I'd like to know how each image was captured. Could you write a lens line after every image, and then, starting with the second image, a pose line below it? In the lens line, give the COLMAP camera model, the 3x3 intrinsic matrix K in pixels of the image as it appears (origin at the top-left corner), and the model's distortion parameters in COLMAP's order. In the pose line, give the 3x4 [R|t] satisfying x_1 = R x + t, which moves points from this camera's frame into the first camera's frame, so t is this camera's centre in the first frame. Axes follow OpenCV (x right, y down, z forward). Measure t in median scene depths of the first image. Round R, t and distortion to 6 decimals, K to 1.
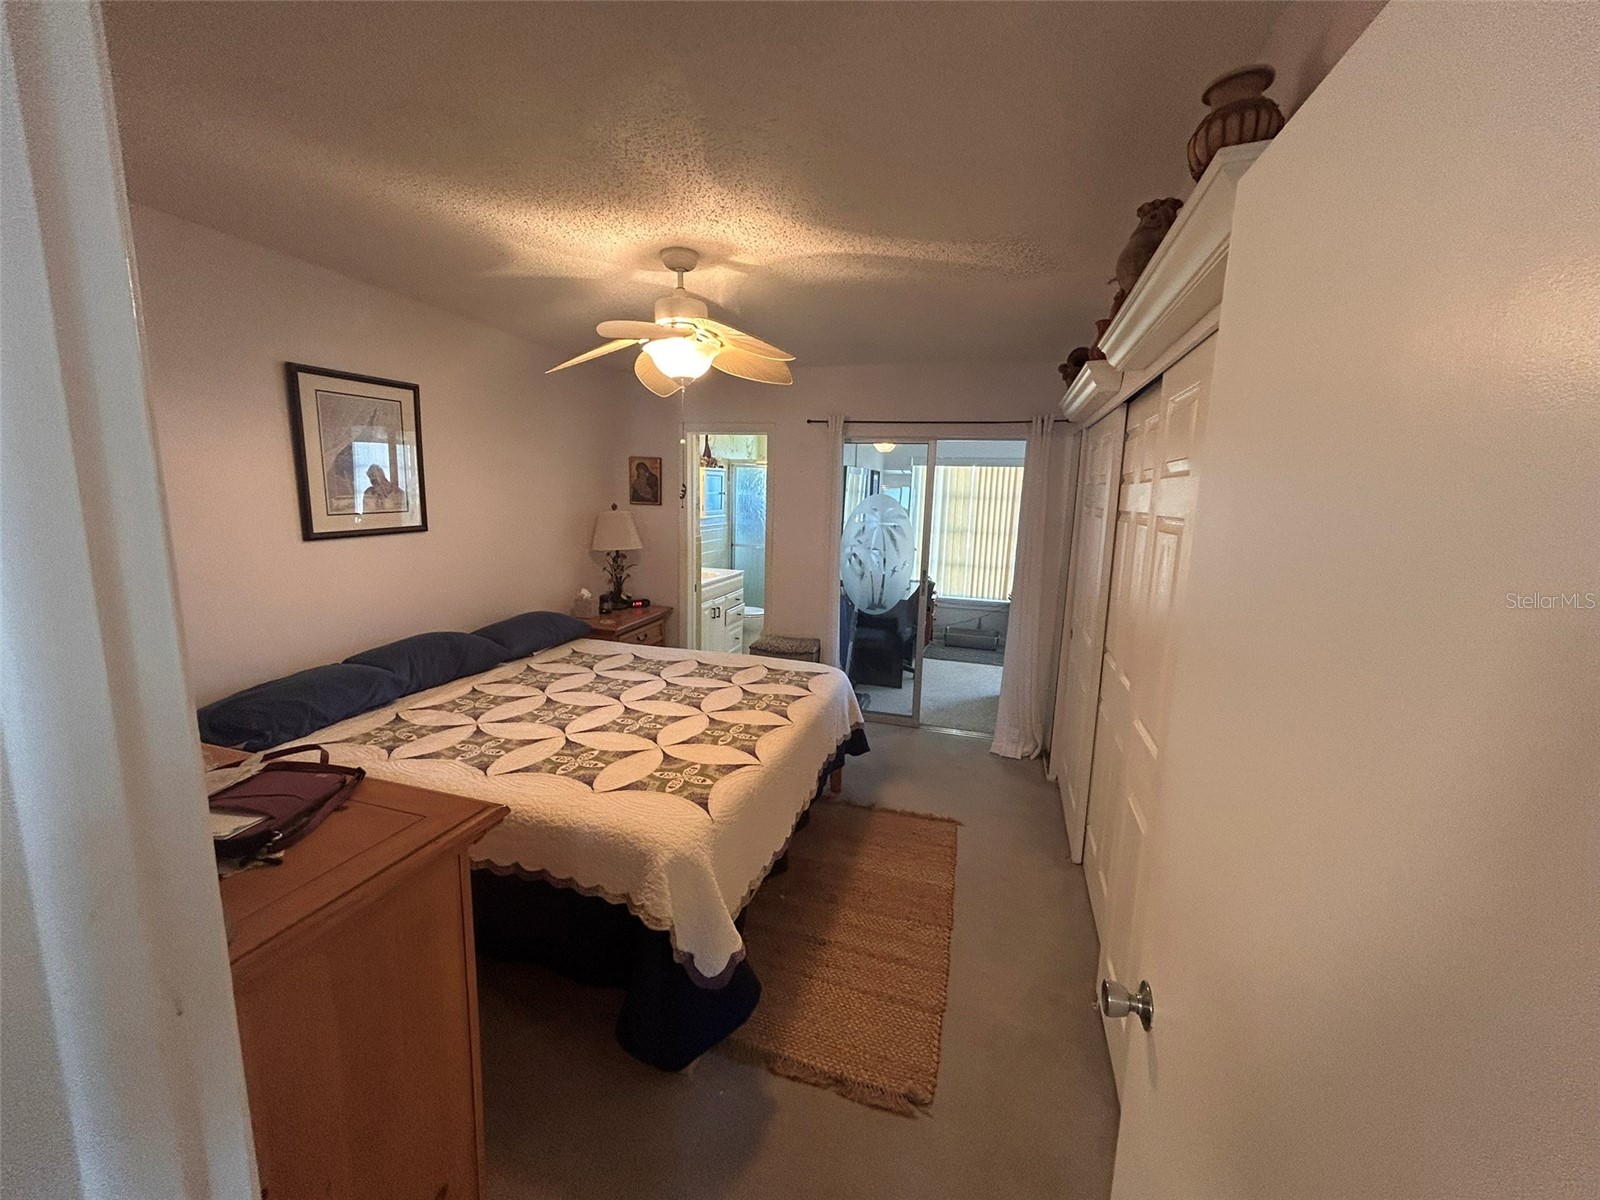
lens RADIAL K [[643.0, 0, 795.3], [0, 643.0, 603.6], [0, 0, 1]] dist [-0.002704, -0.000028]
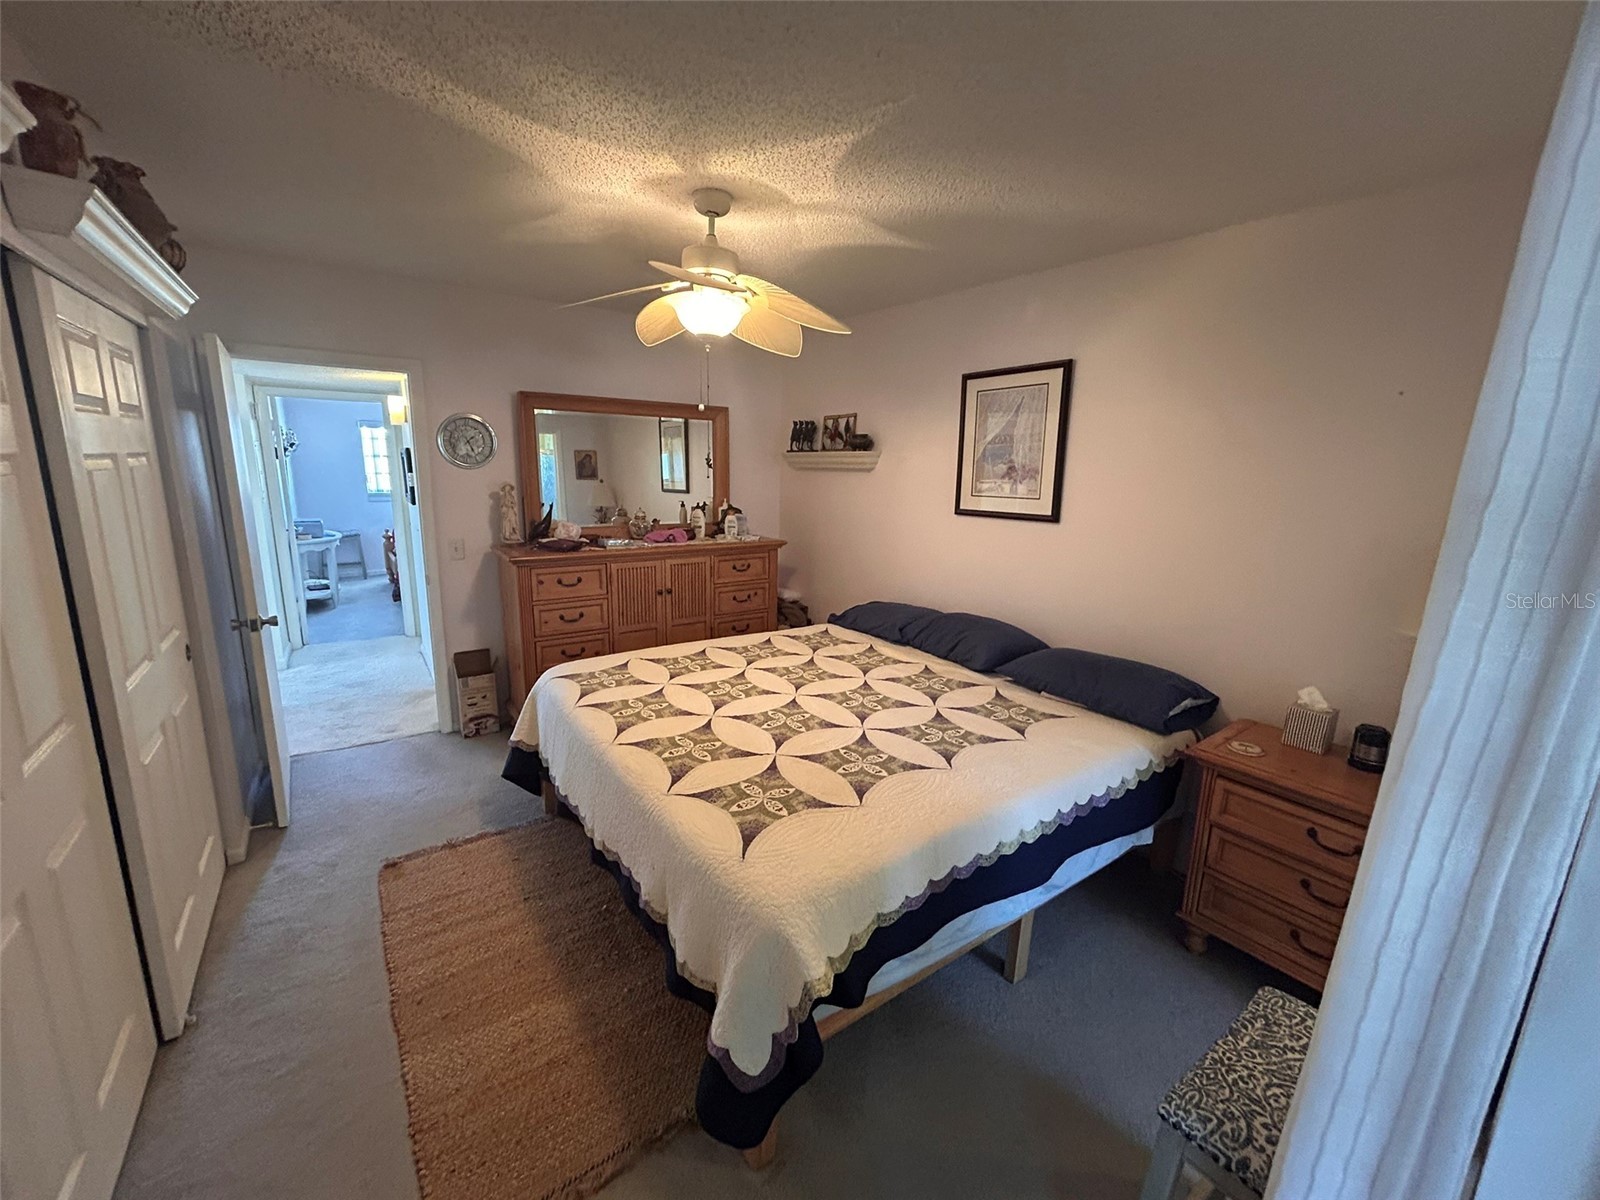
lens RADIAL K [[643.0, 0, 797.7], [0, 643.0, 598.0], [0, 0, 1]] dist [-0.002704, -0.000028]
pose [[-0.607533, 0.121134, -0.785003, 0.390136], [-0.182761, 0.940467, 0.286567, -0.215310], [0.772982, 0.317567, -0.549226, 1.306096]]
